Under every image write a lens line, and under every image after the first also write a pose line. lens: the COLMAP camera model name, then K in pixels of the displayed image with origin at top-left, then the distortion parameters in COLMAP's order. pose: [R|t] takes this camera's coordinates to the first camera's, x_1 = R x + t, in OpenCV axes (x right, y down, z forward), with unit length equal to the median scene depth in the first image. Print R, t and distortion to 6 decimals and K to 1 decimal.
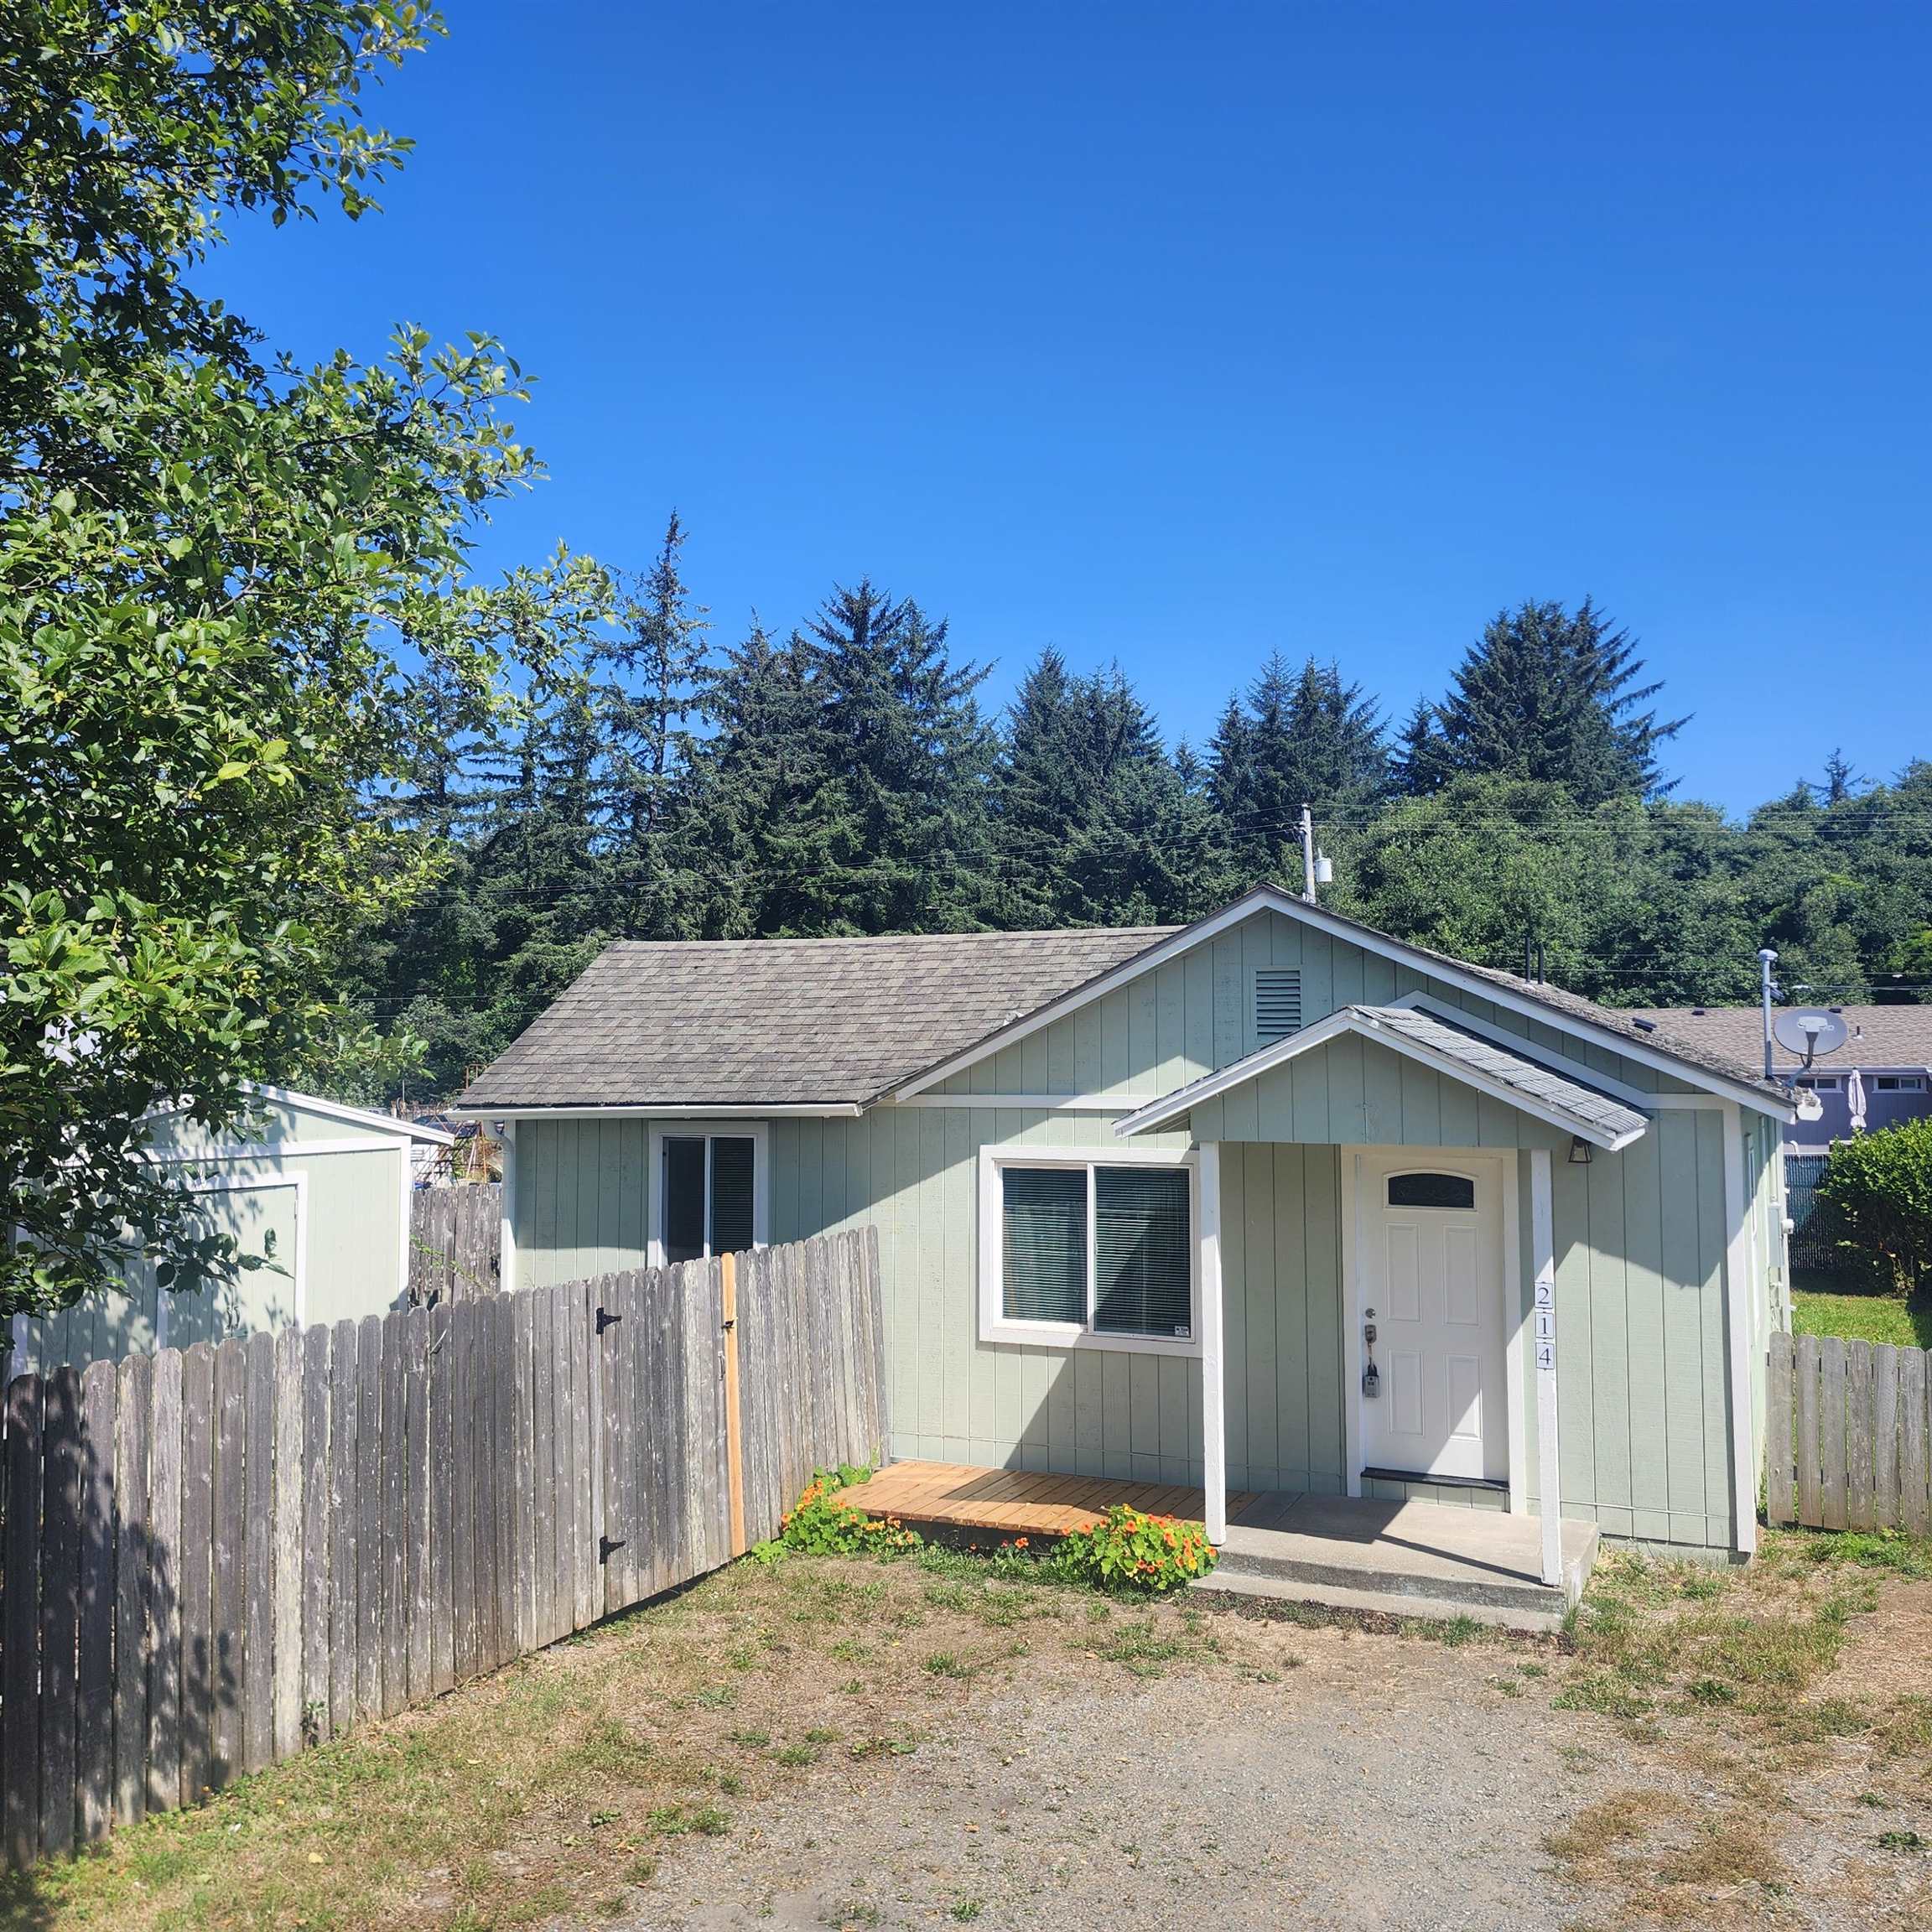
lens RADIAL K [[1755.0, 0, 981.2], [0, 1755.0, 970.3], [0, 0, 1]] dist [0.062076, 0.000000]
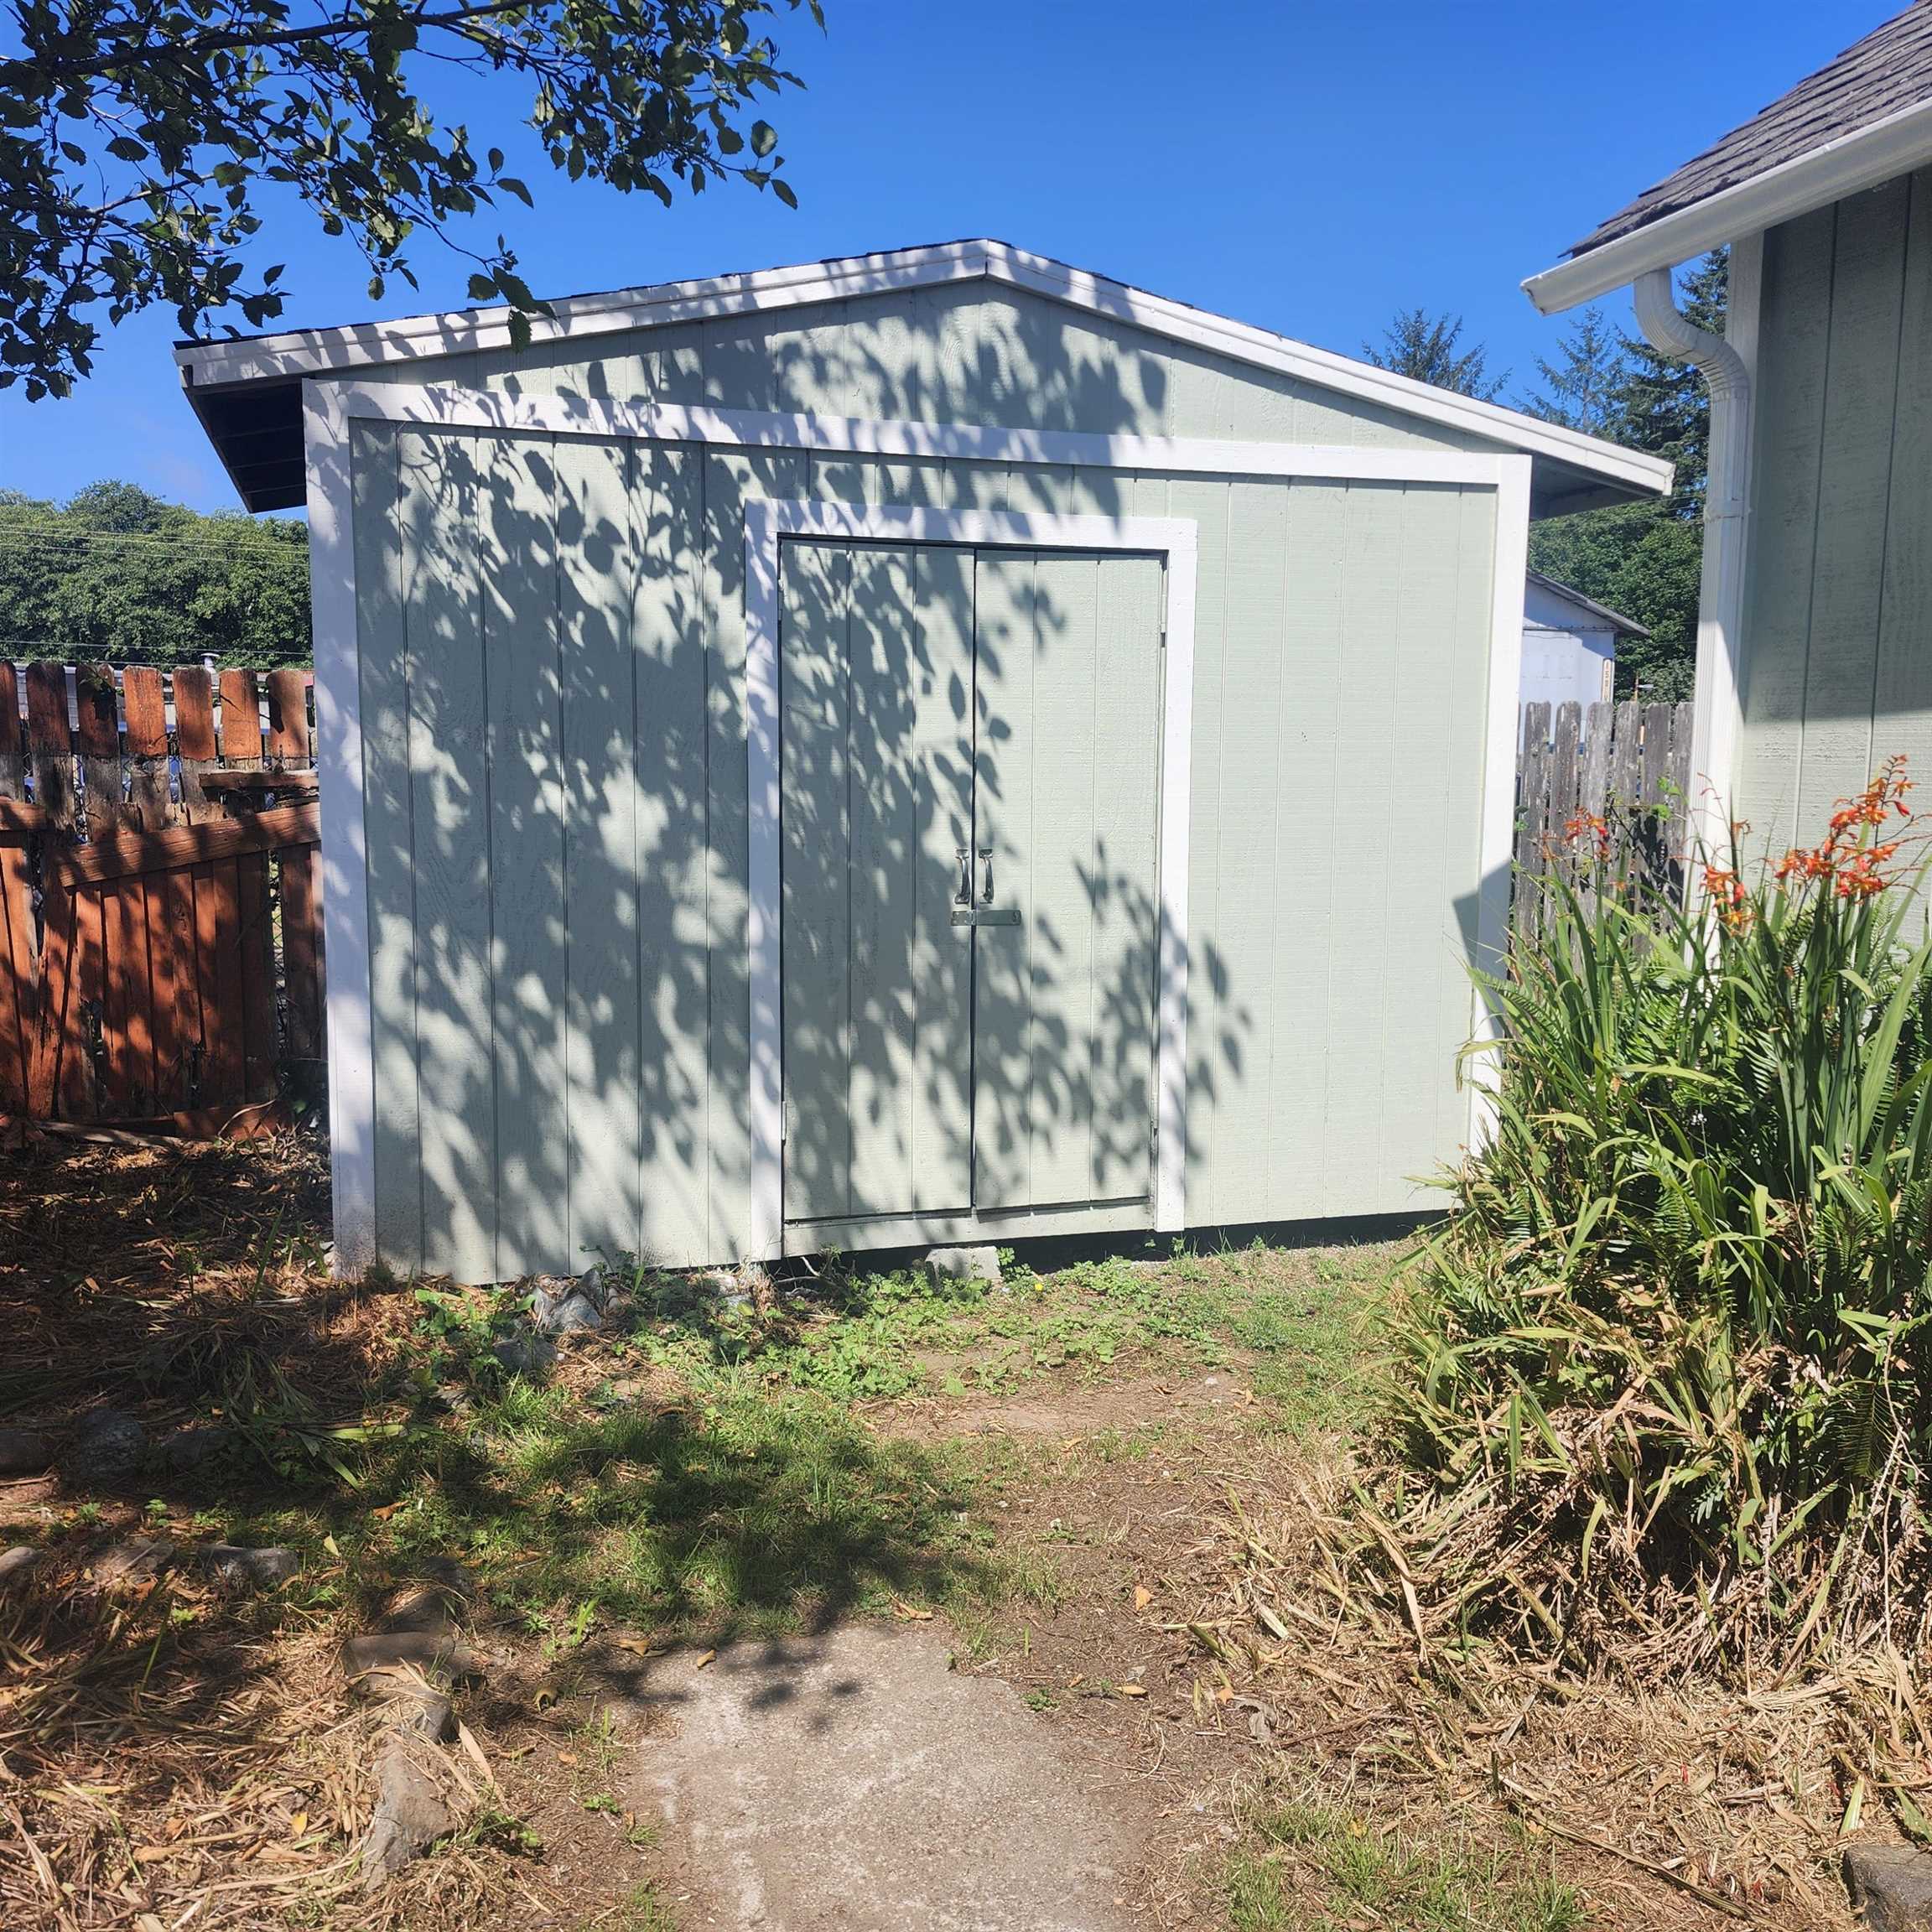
lens RADIAL K [[1755.0, 0, 961.2], [0, 1755.0, 960.9], [0, 0, 1]] dist [0.062076, 0.000000]
pose [[0.666999, 0.075986, -0.741174, -0.179822], [0.044720, 0.988909, 0.141629, 0.208215], [0.743715, -0.127612, 0.656203, 0.979177]]
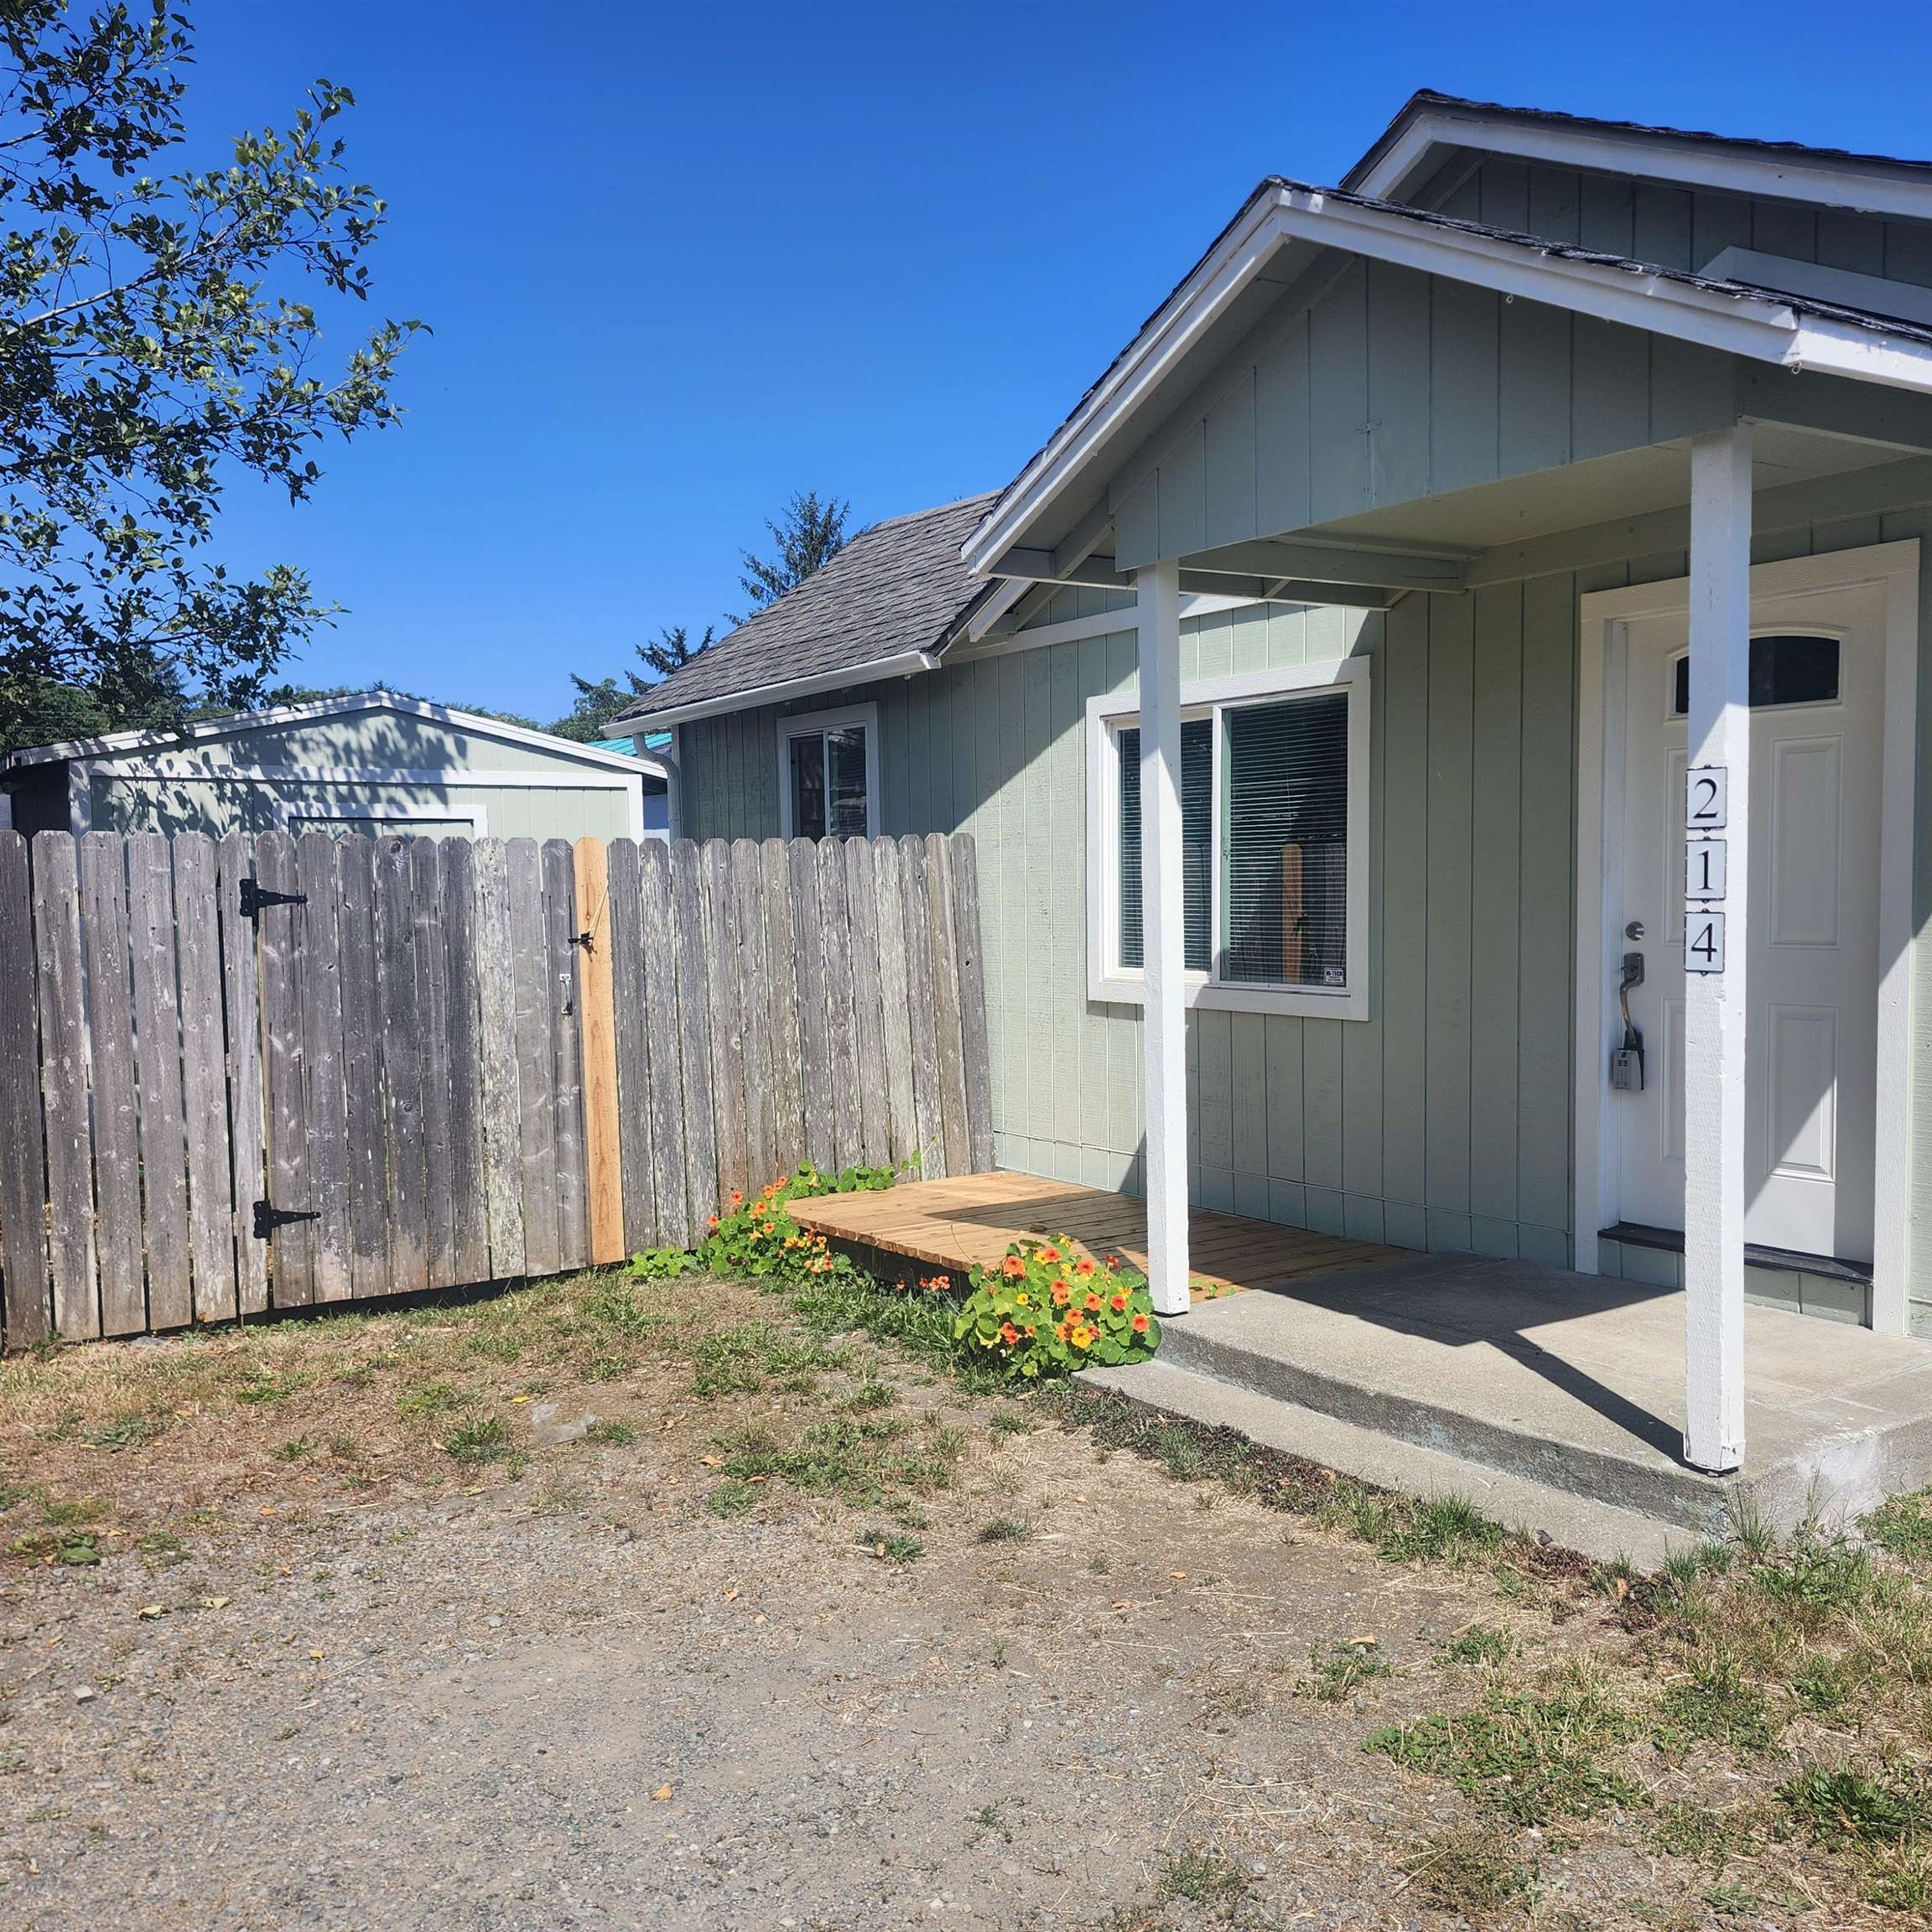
lens RADIAL K [[1755.0, 0, 978.8], [0, 1755.0, 995.2], [0, 0, 1]] dist [0.062076, 0.000000]
pose [[0.858860, 0.014449, -0.512007, 0.366936], [0.050783, 0.992275, 0.113187, 0.166063], [0.509687, -0.123214, 0.851491, 0.531039]]
